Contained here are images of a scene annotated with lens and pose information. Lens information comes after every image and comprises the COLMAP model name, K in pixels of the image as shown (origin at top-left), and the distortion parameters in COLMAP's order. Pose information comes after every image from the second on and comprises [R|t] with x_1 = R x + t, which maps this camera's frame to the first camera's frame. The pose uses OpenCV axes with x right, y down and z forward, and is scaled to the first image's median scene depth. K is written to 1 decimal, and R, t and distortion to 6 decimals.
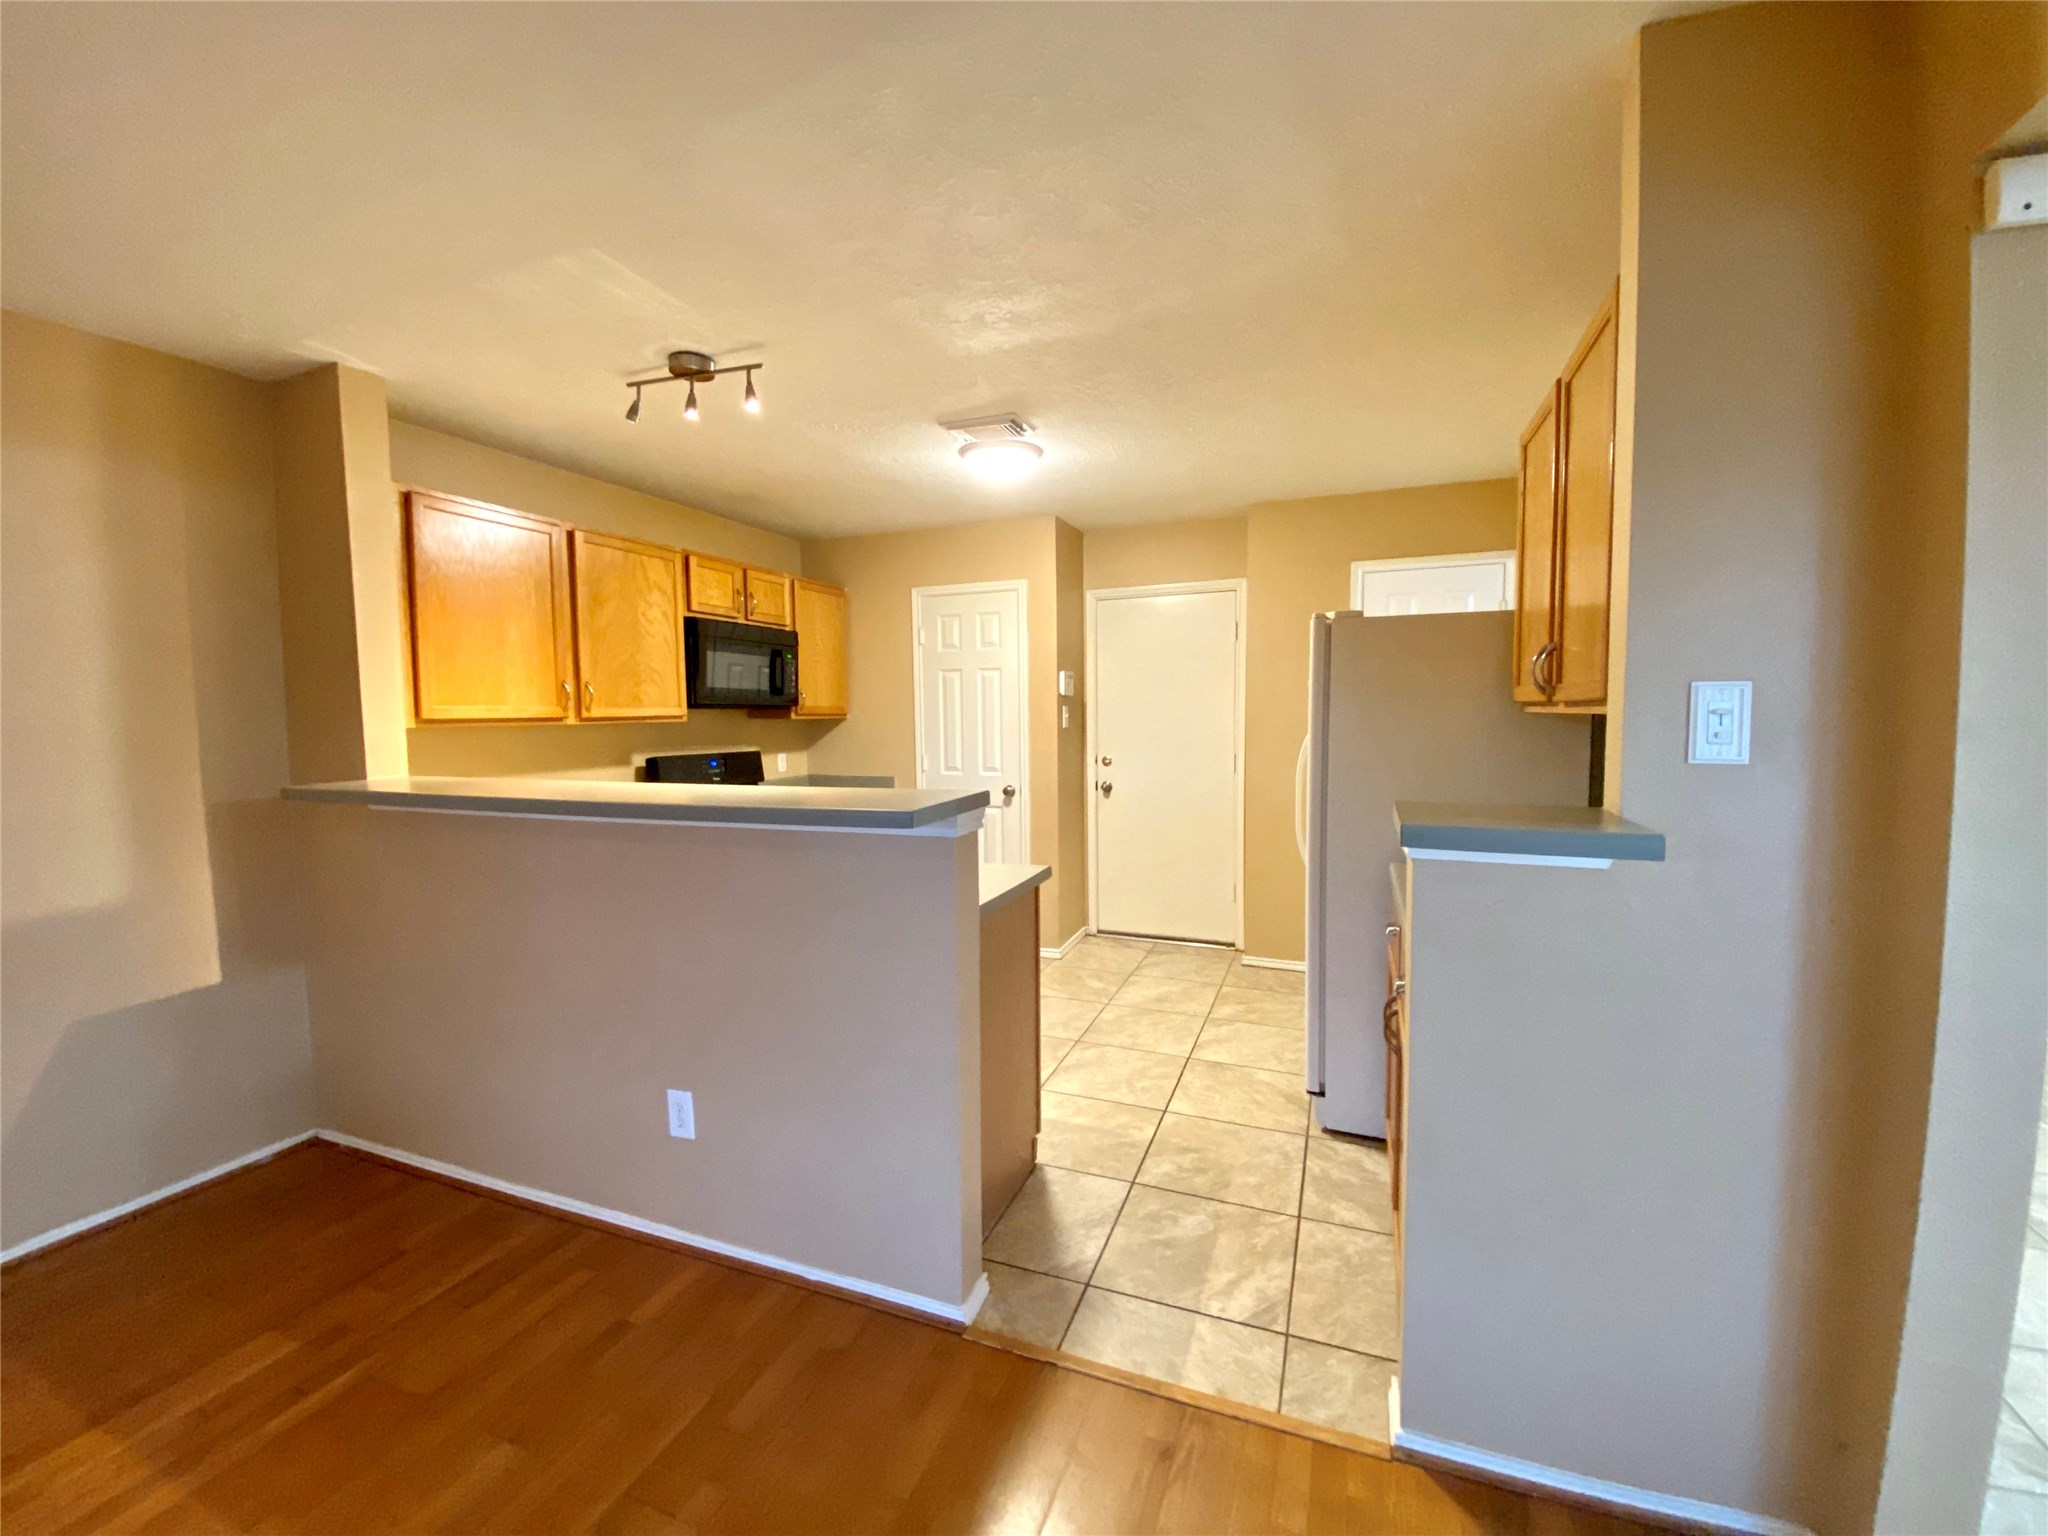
lens RADIAL K [[832.9, 0, 1017.4], [0, 832.9, 766.9], [0, 0, 1]] dist [0.038399, -0.032061]
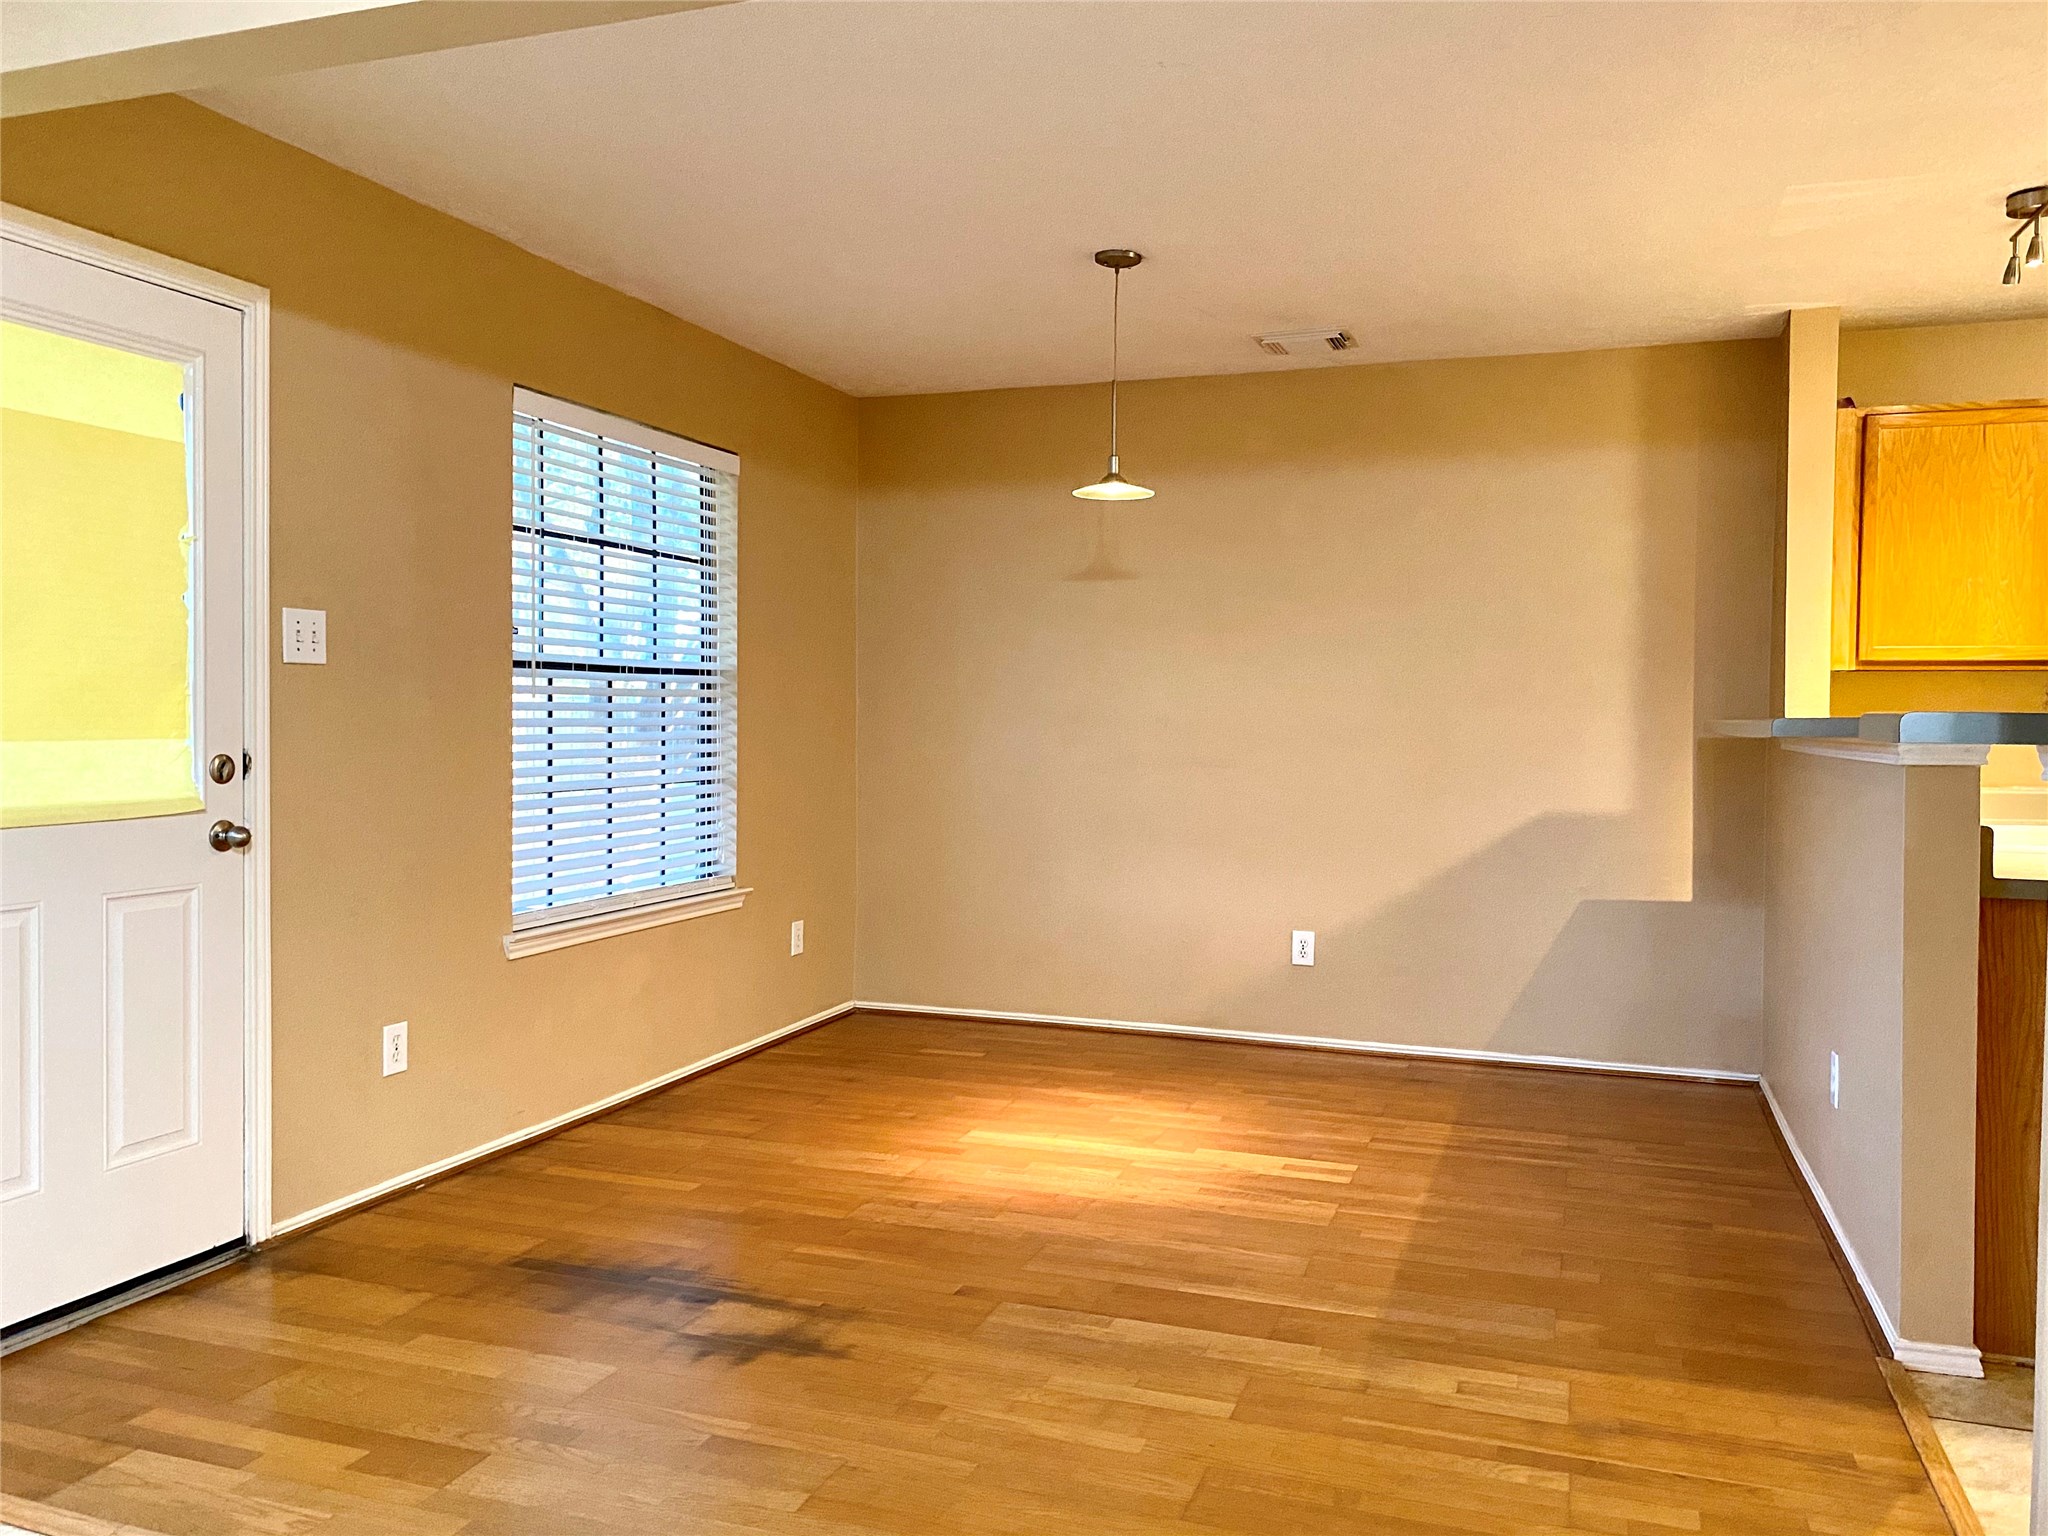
lens RADIAL K [[1554.4, 0, 1024.0], [0, 1554.4, 768.0], [0, 0, 1]] dist [0.008960, 0.004128]
pose [[0.036481, 0.045355, -0.998305, 1.055130], [-0.070461, 0.996600, 0.042702, 0.054926], [0.996847, 0.068783, 0.039552, 0.028934]]
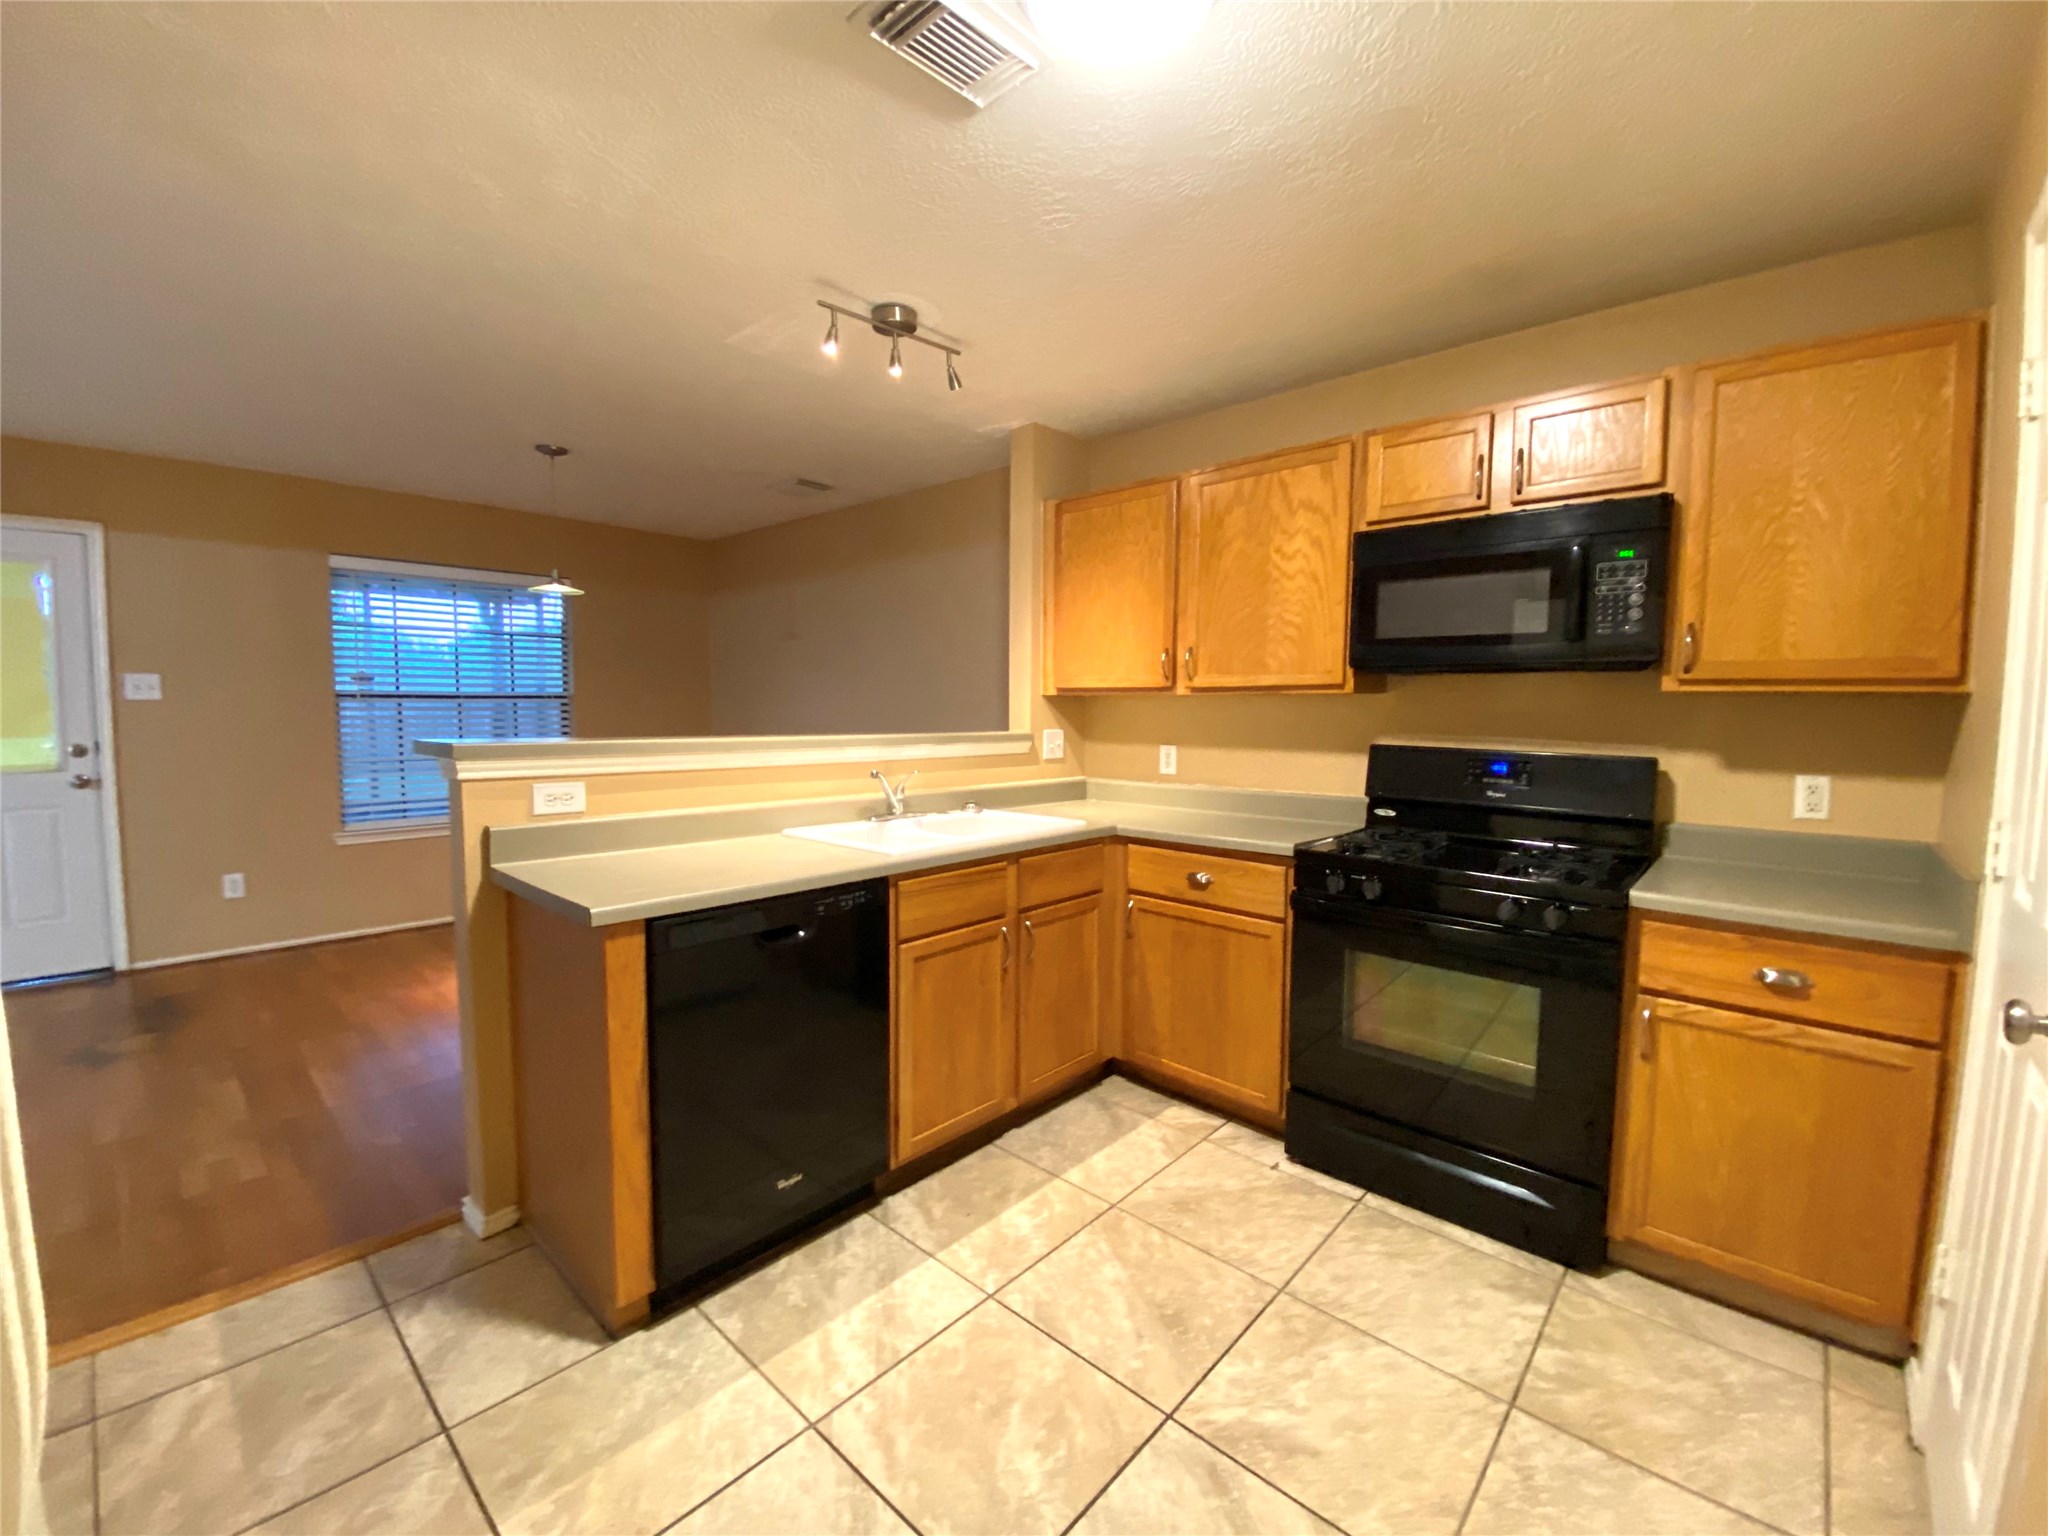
lens RADIAL K [[830.0, 0, 1024.0], [0, 830.0, 768.0], [0, 0, 1]] dist [-0.000242, -0.010644]
pose [[-0.351021, 0.080264, -0.932921, 0.495640], [-0.062607, 0.992078, 0.108910, -0.077161], [0.934272, 0.096637, -0.343215, 1.513553]]
